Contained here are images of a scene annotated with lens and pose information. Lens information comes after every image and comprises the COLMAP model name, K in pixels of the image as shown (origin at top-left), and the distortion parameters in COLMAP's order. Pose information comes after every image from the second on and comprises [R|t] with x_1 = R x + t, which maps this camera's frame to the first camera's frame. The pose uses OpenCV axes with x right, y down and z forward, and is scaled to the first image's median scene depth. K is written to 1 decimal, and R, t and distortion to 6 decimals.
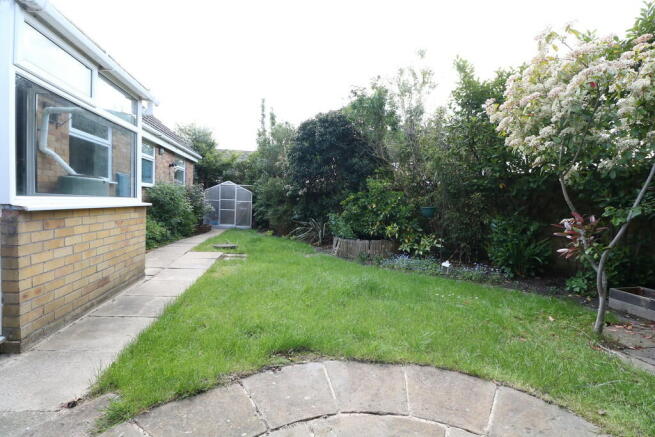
lens RADIAL K [[307.5, 0, 326.6], [0, 307.5, 219.6], [0, 0, 1]] dist [-0.009086, -0.004959]
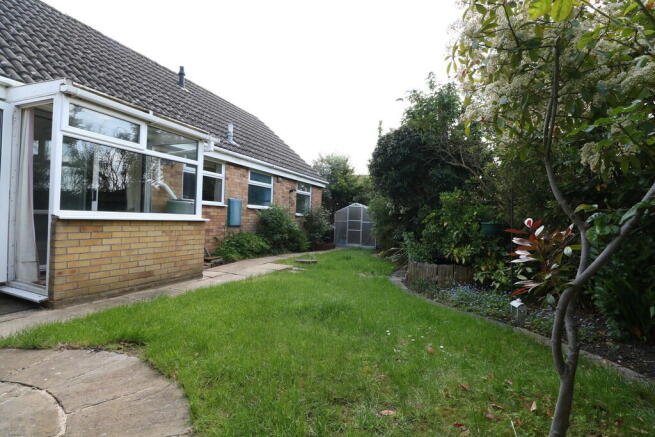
lens RADIAL K [[307.5, 0, 327.0], [0, 307.5, 217.0], [0, 0, 1]] dist [-0.009086, -0.004959]
pose [[0.838110, -0.015900, -0.545269, 0.409191], [-0.031133, 0.996552, -0.076912, 0.015431], [0.544612, 0.081437, 0.834725, 0.160333]]
